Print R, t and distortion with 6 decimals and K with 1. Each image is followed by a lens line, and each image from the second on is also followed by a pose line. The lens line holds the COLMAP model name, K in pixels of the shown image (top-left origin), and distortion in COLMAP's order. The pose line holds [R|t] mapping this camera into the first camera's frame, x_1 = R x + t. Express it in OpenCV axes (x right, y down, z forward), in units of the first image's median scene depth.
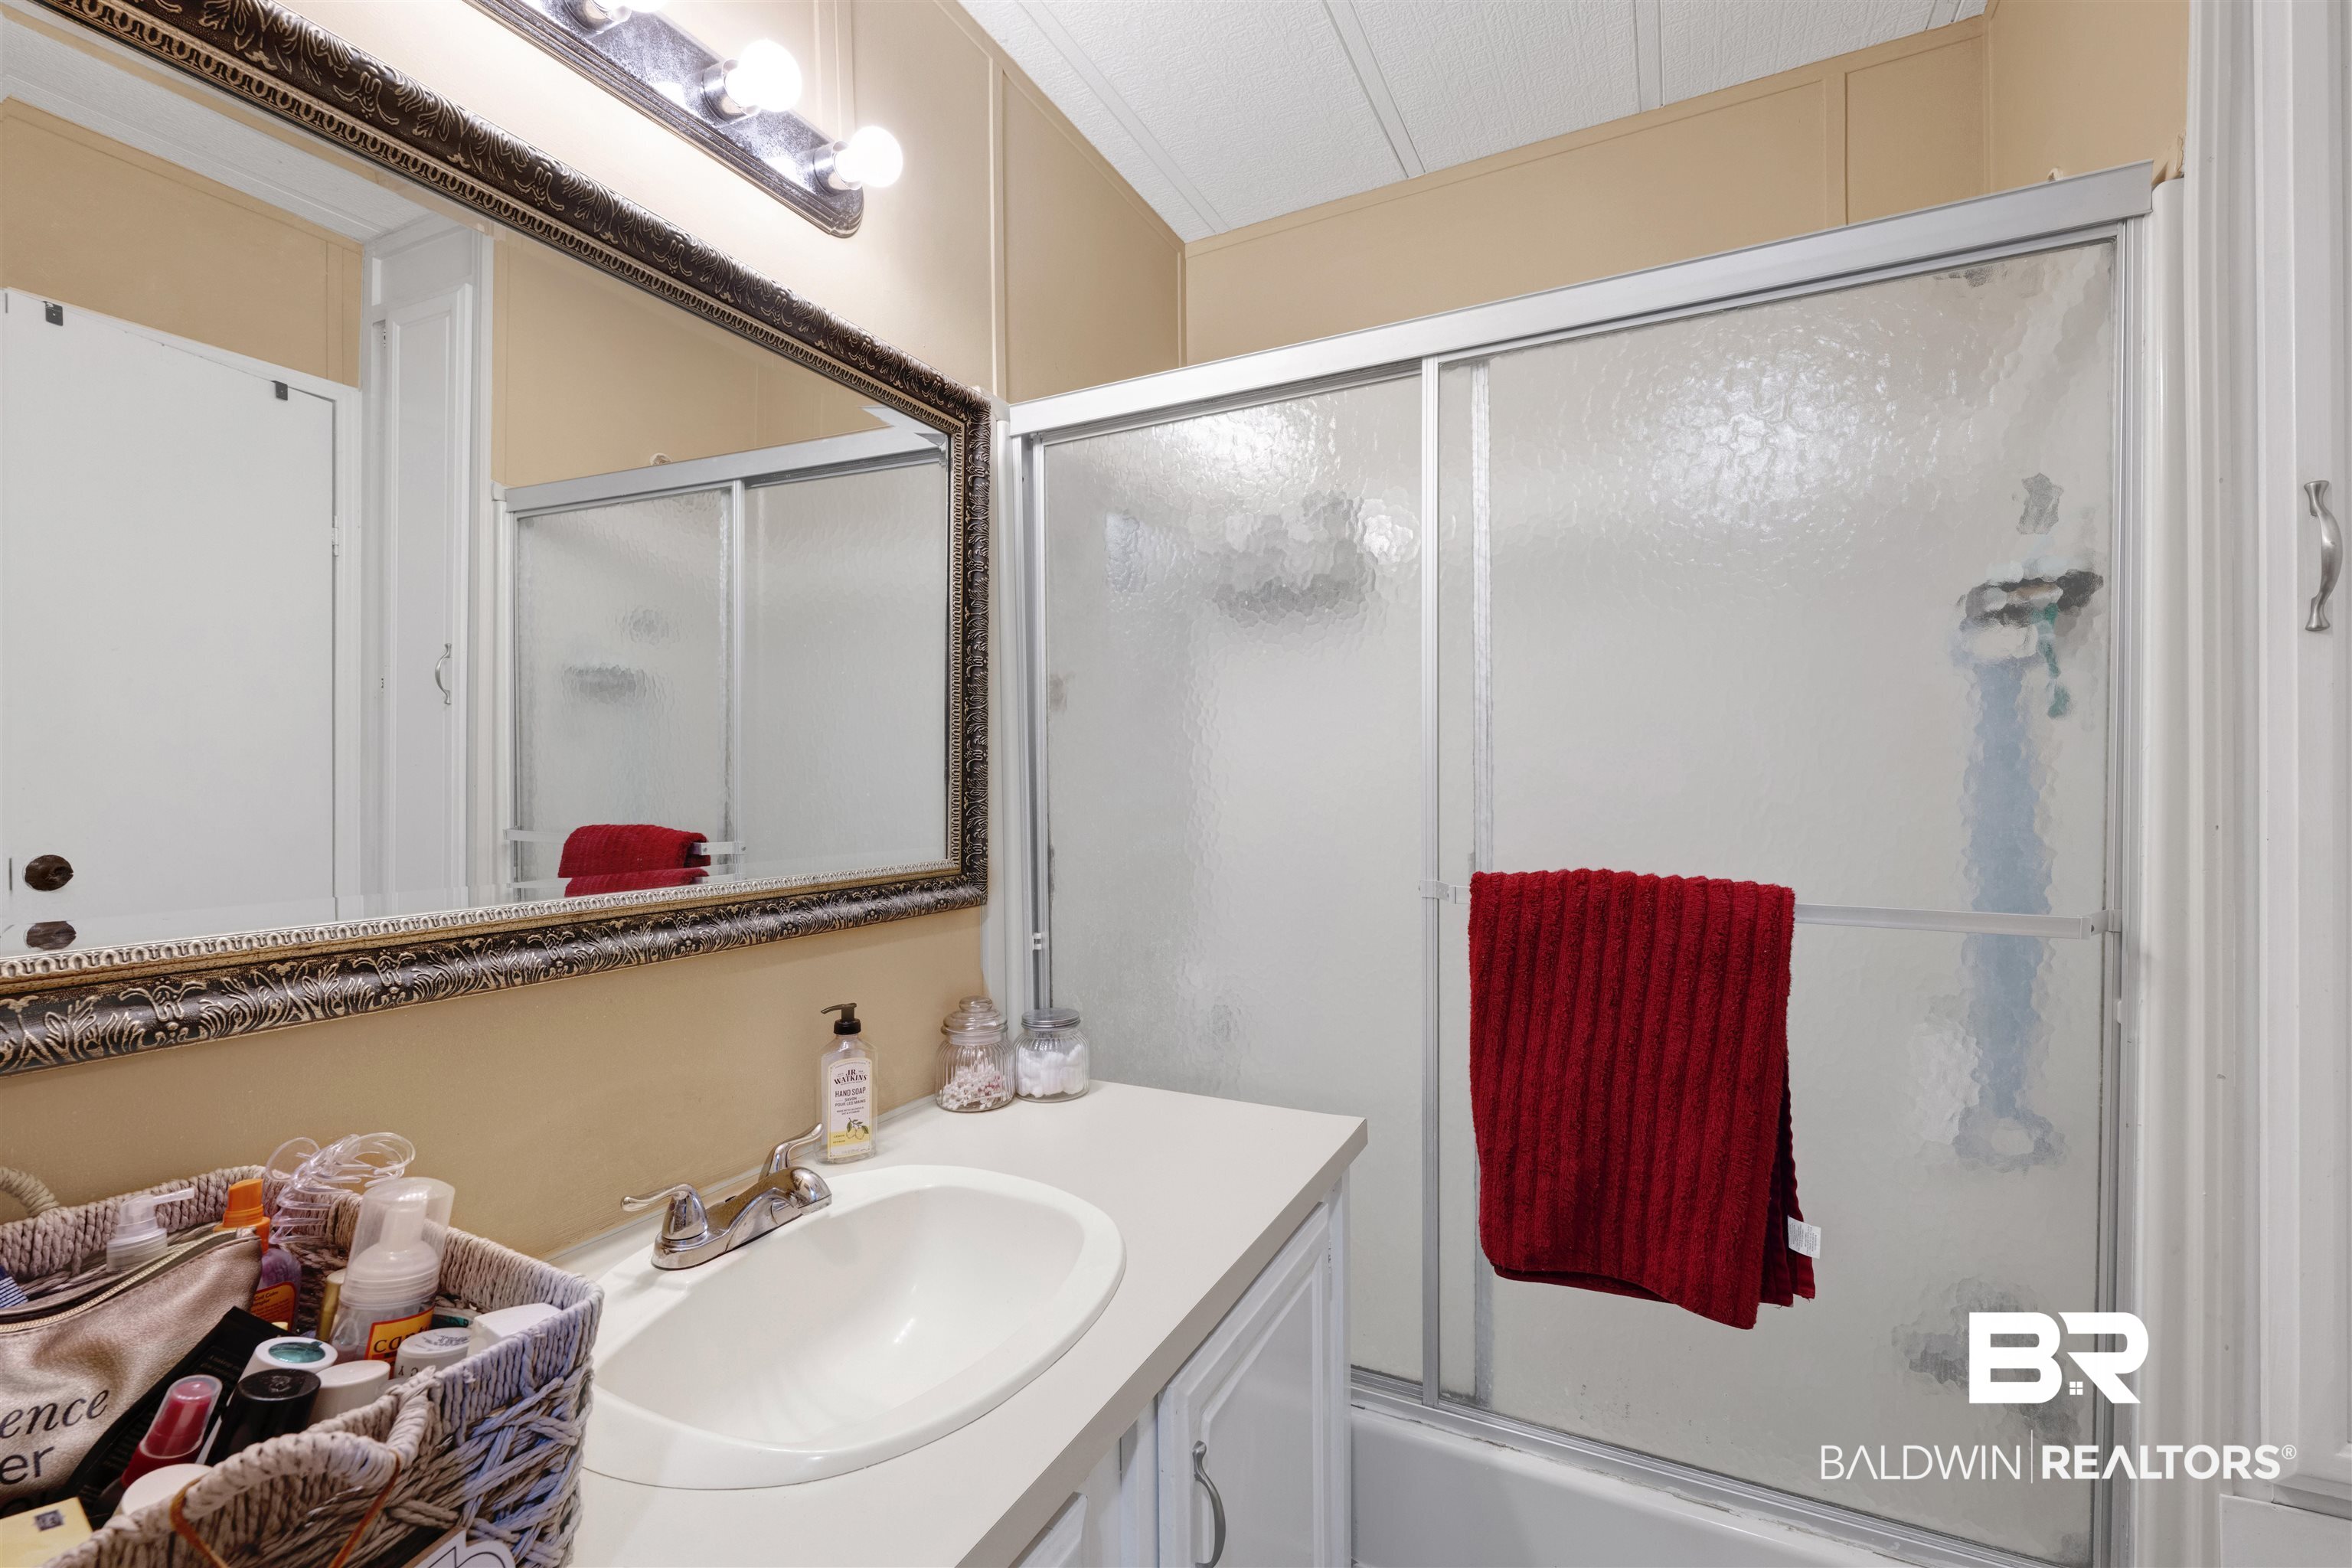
lens RADIAL K [[992.1, 0, 1170.6], [0, 992.1, 799.9], [0, 0, 1]] dist [-0.001113, 0.000183]
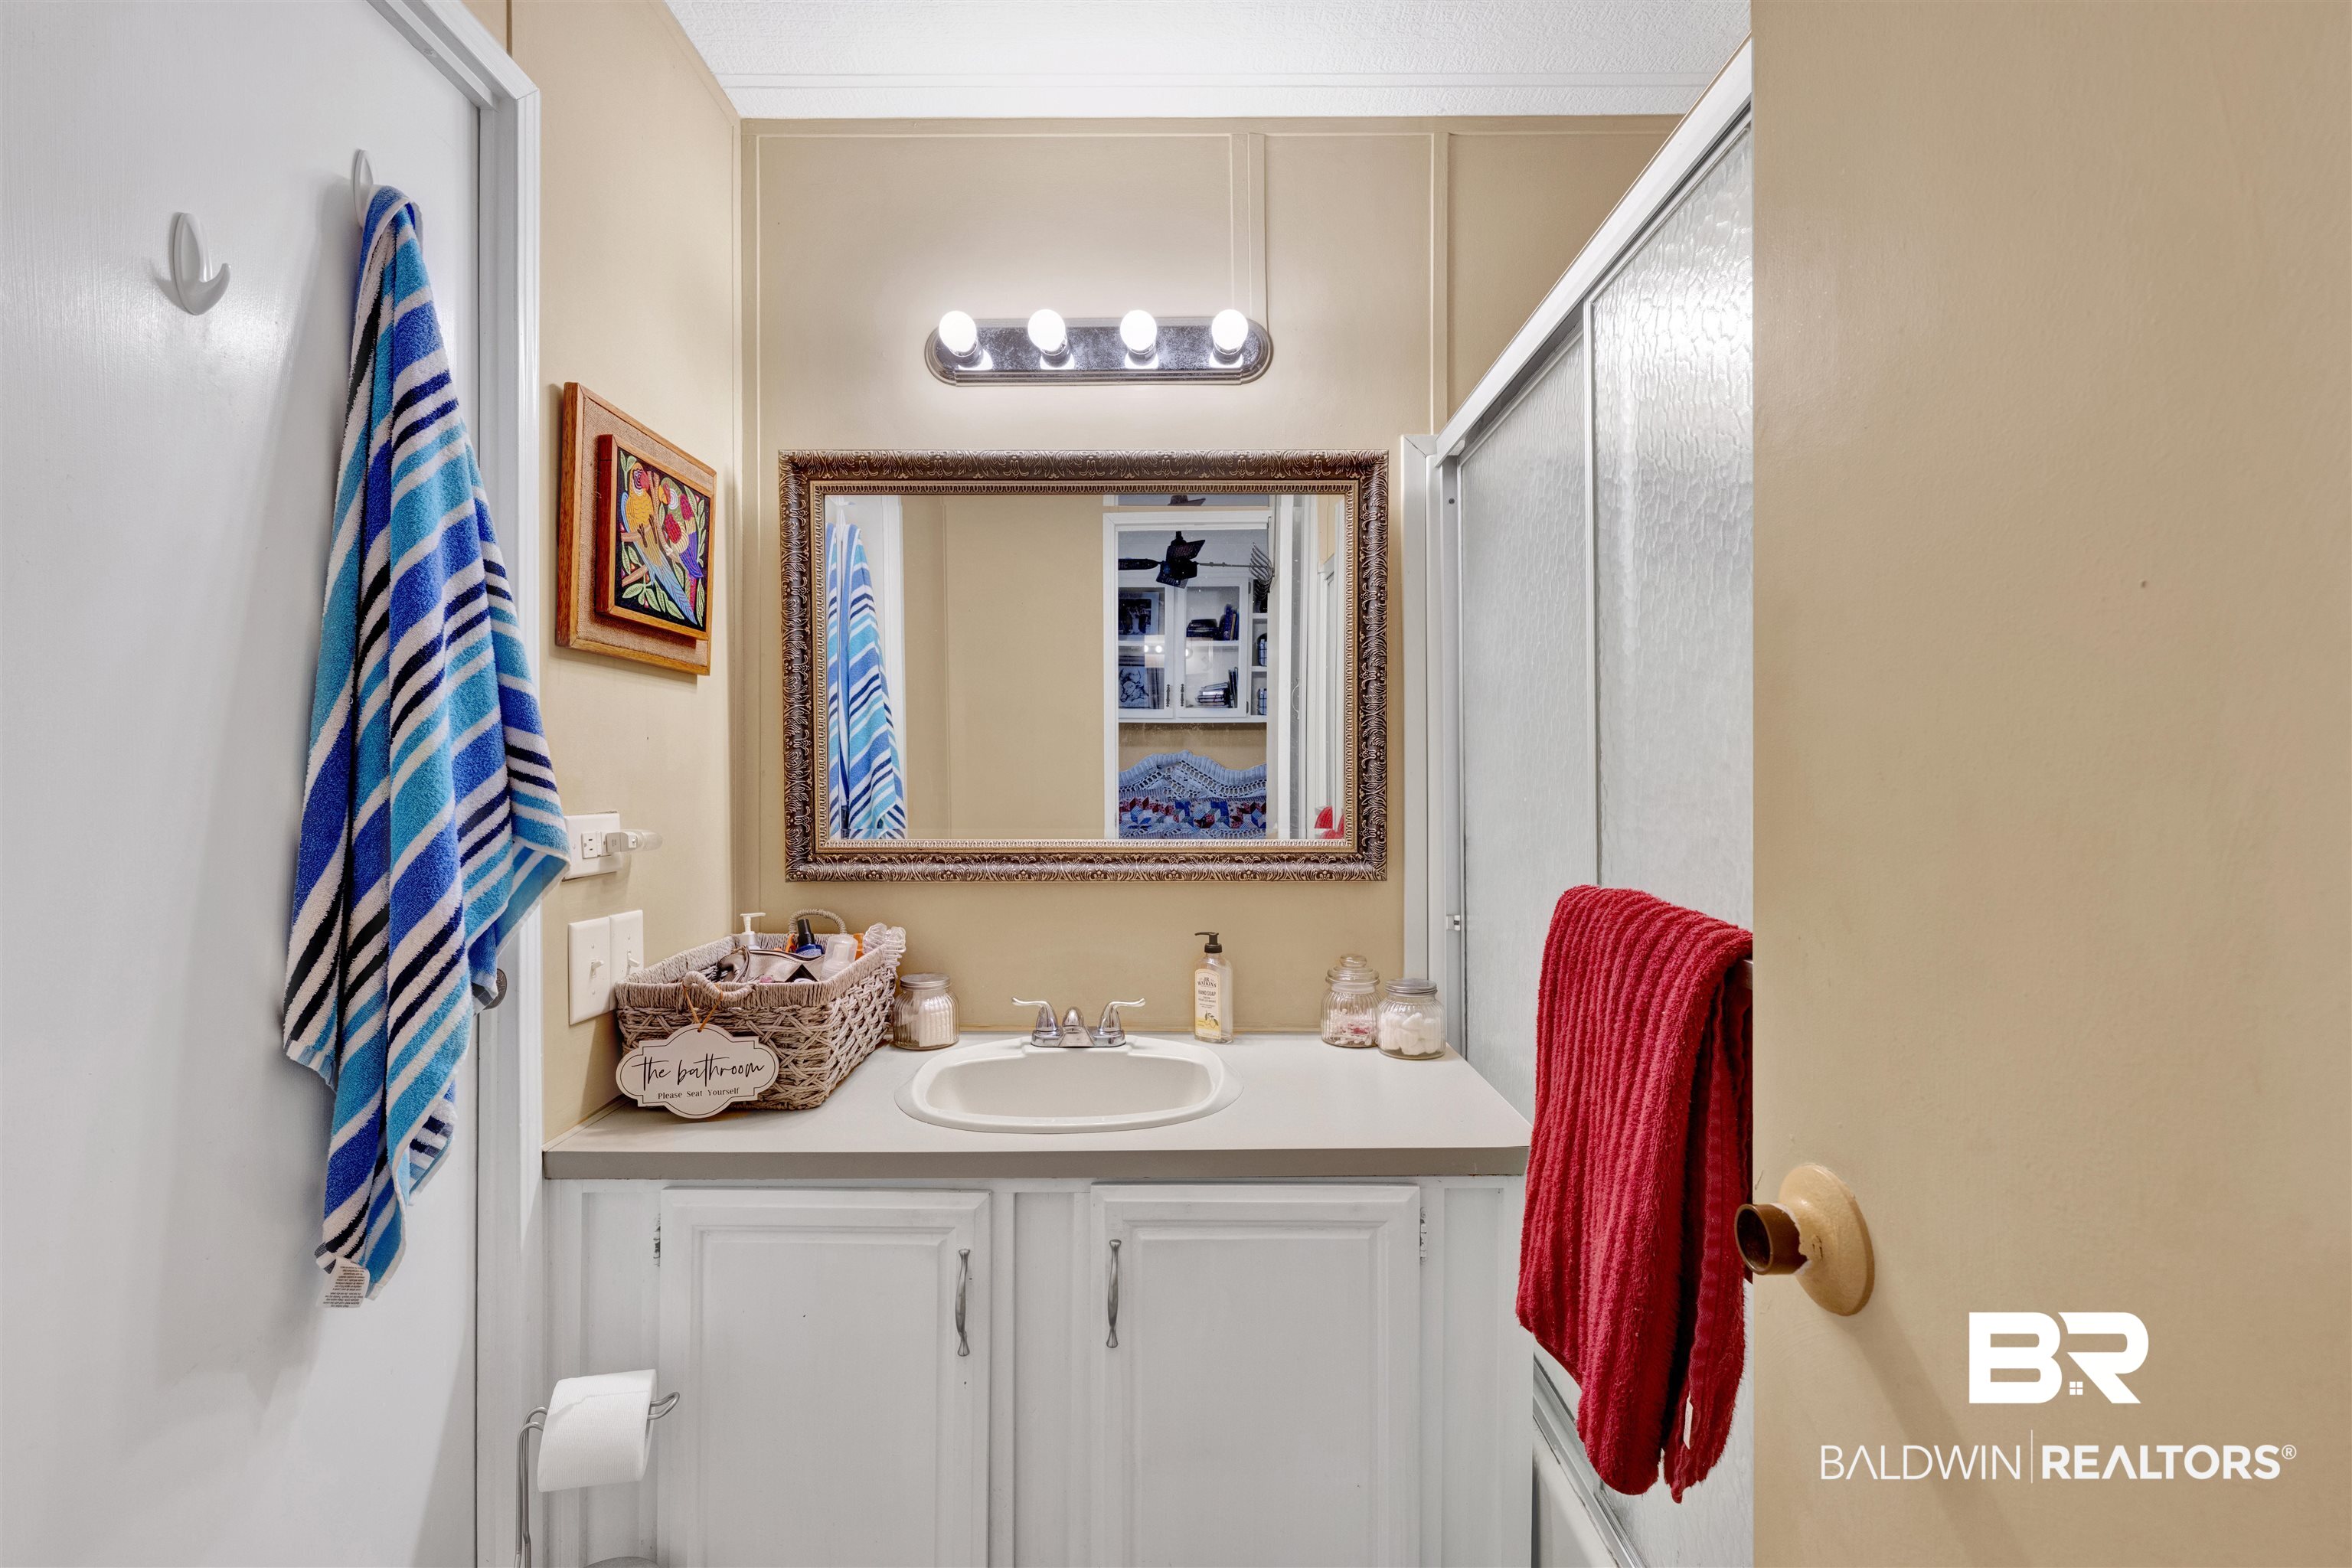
lens RADIAL K [[1029.8, 0, 1165.1], [0, 1029.8, 788.1], [0, 0, 1]] dist [-0.001656, 0.000237]
pose [[0.445221, 0.014868, -0.895297, 0.967466], [-0.014131, 0.999854, 0.009577, -0.015393], [0.895309, 0.008387, 0.445366, 0.277901]]
